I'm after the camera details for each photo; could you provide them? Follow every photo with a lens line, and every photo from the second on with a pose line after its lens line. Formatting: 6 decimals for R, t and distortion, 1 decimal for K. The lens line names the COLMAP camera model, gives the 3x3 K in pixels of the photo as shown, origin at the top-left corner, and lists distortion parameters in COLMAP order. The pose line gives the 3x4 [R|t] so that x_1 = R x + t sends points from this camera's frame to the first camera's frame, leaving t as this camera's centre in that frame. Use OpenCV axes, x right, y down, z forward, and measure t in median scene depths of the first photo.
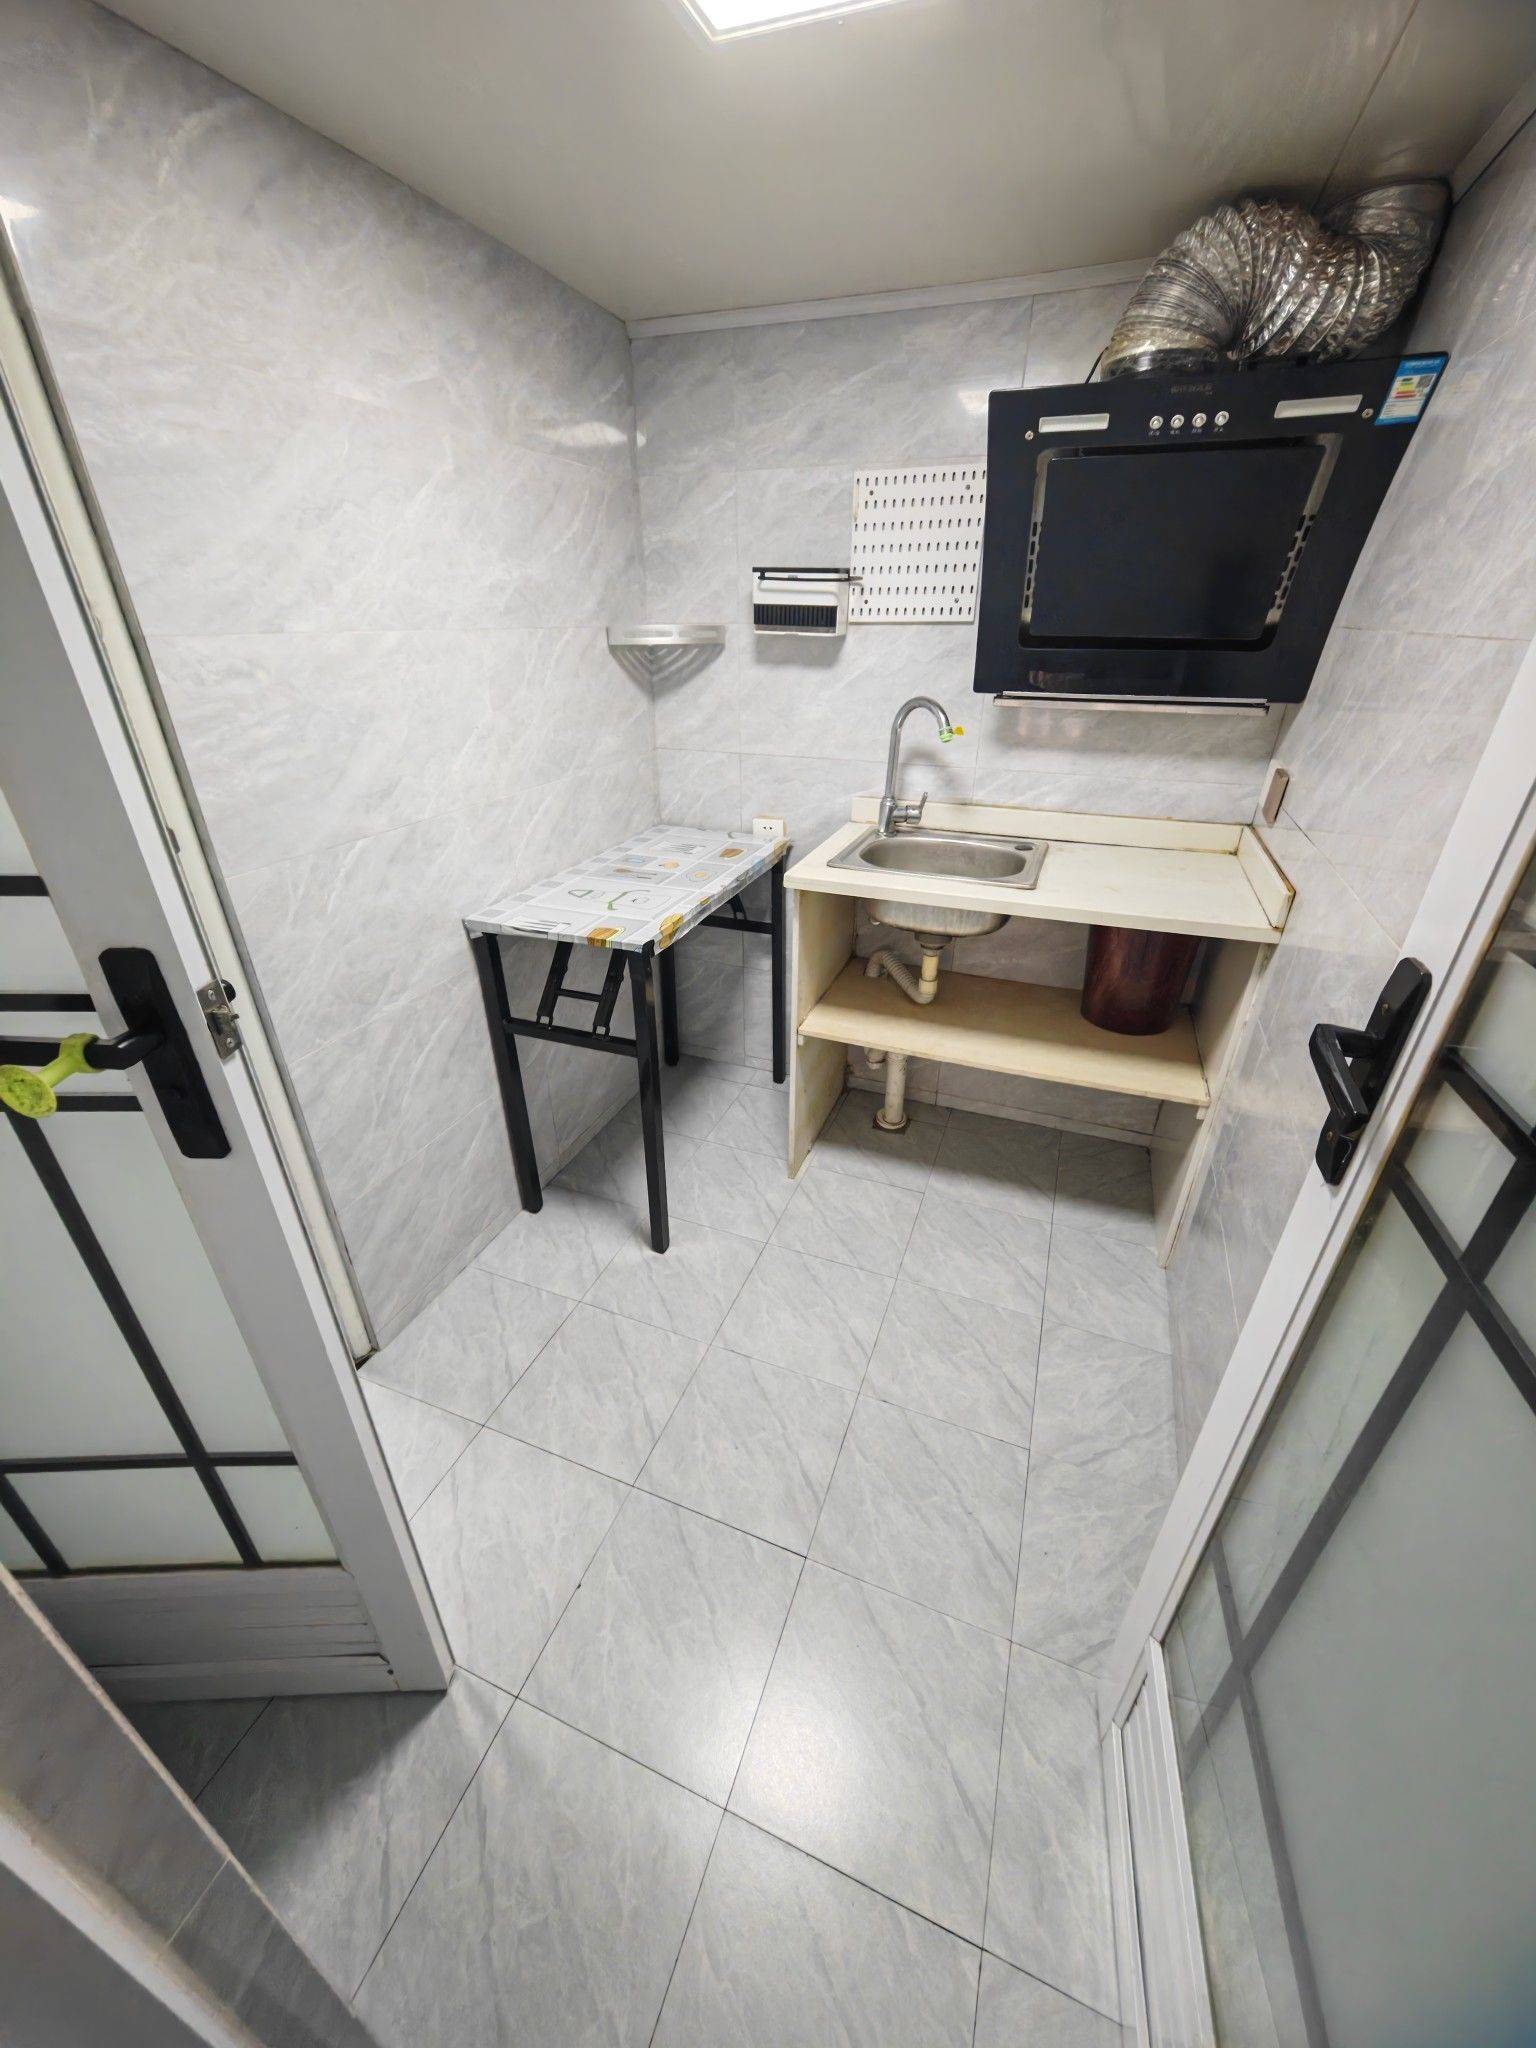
lens RADIAL K [[794.5, 0, 762.1], [0, 794.5, 1027.8], [0, 0, 1]] dist [0.000909, -0.000040]
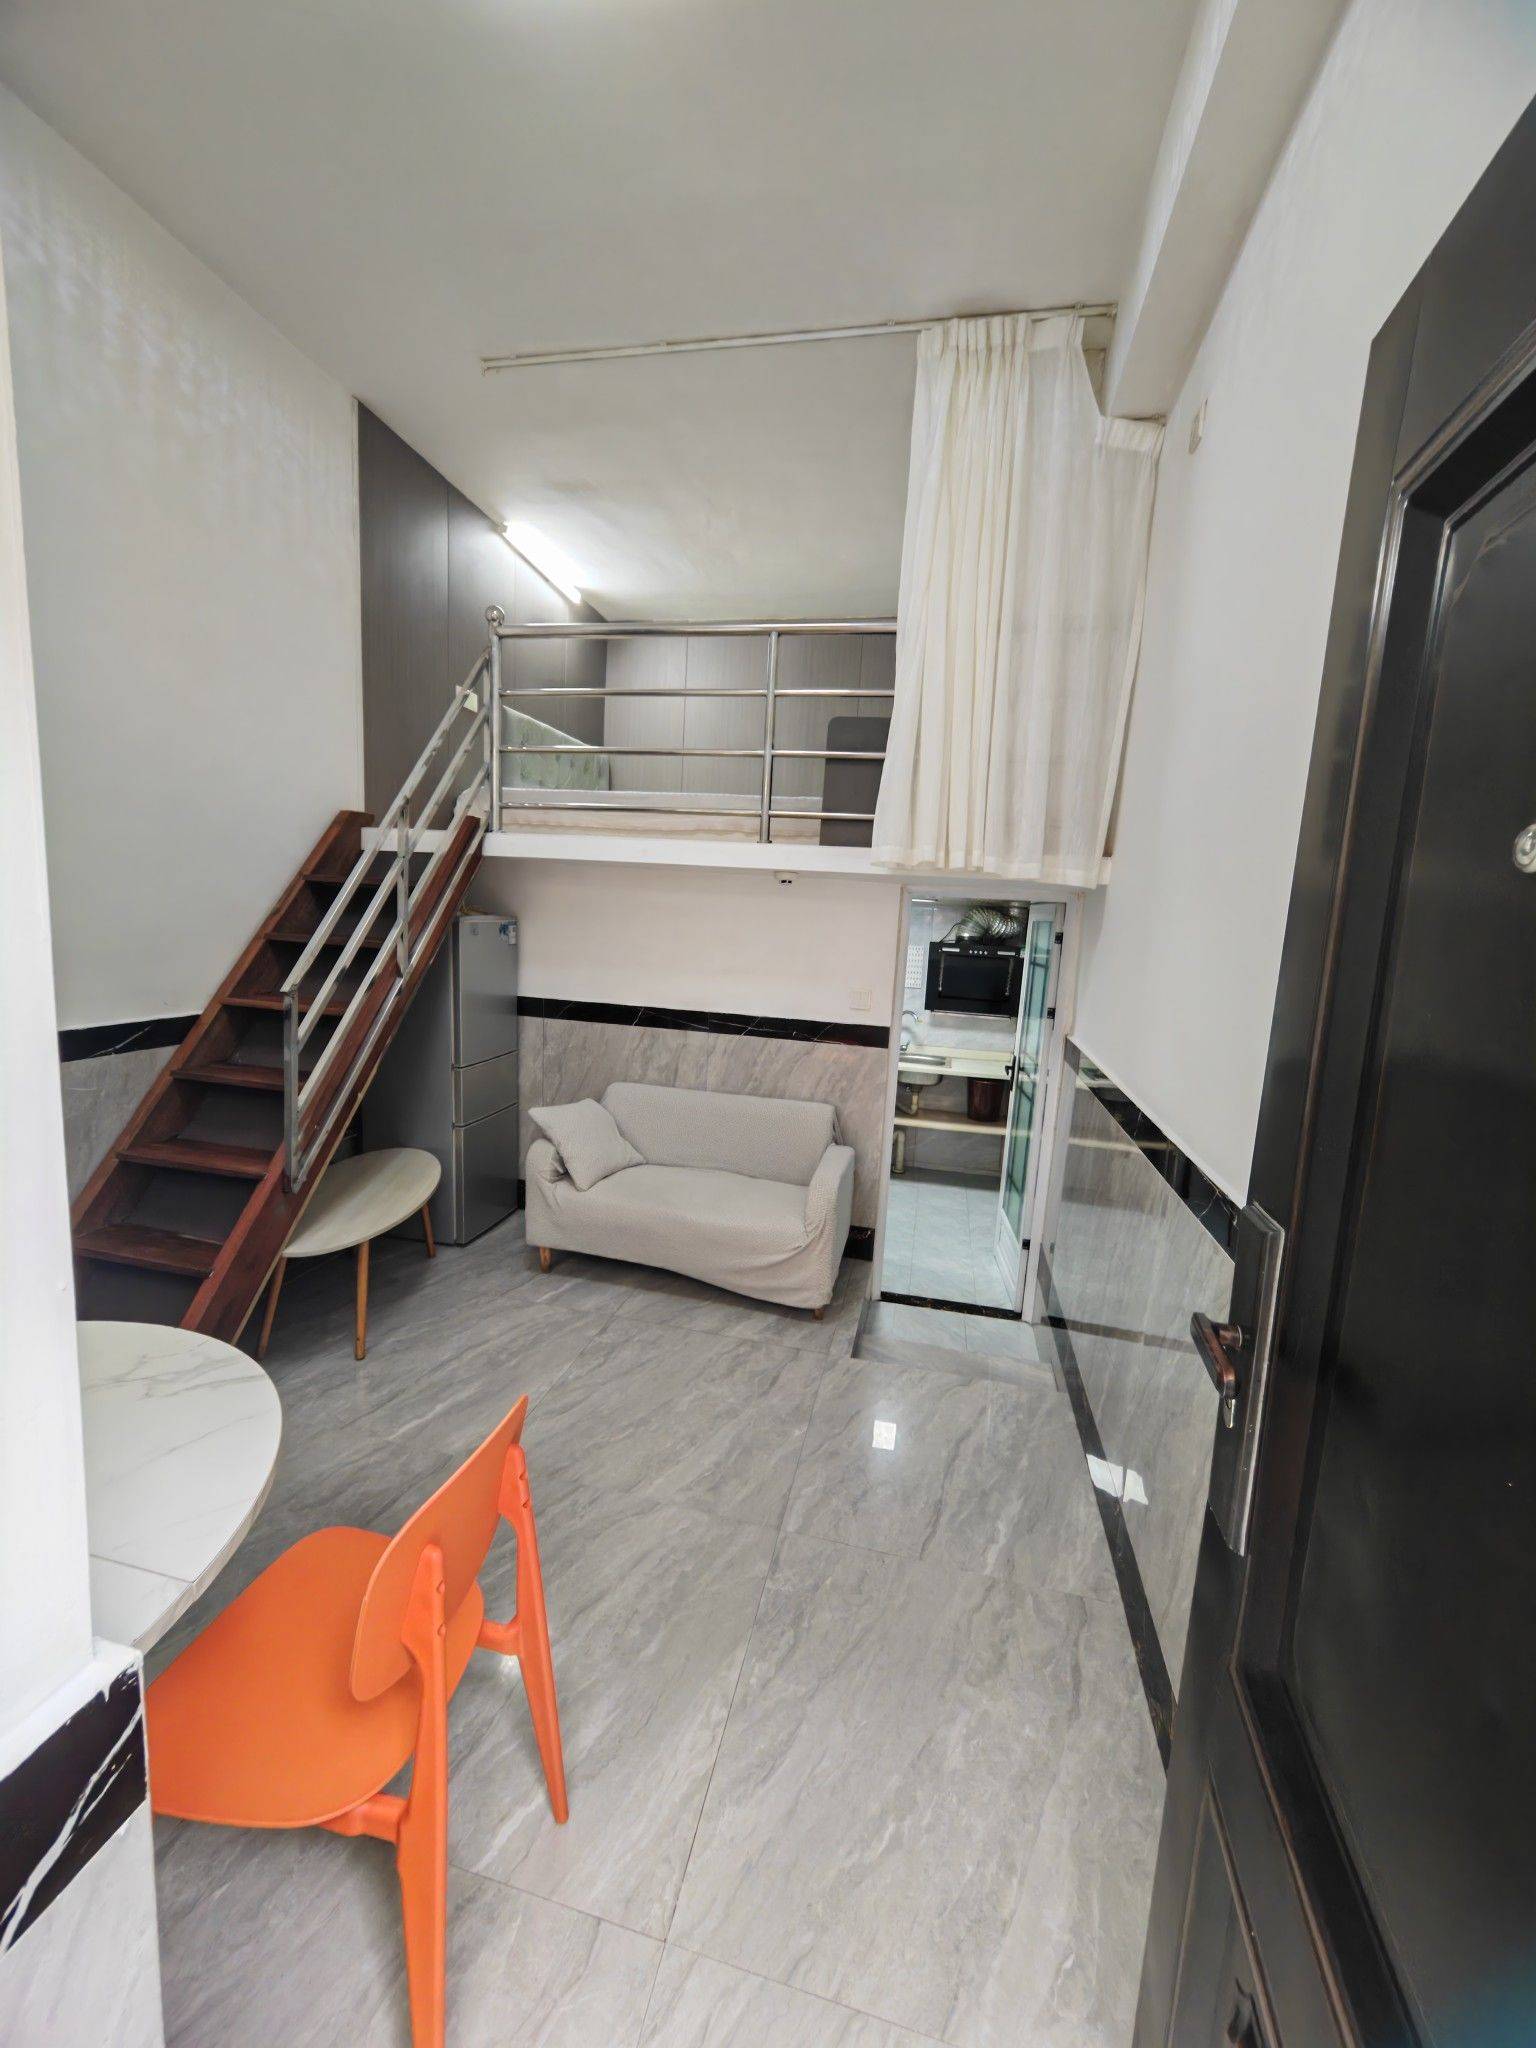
lens RADIAL K [[794.5, 0, 774.8], [0, 794.5, 1026.2], [0, 0, 1]] dist [0.000909, -0.000040]
pose [[0.988350, 0.037863, 0.147413, -0.854827], [0.016066, 0.937196, -0.348434, 0.792978], [-0.151347, 0.346743, 0.925669, -1.968127]]
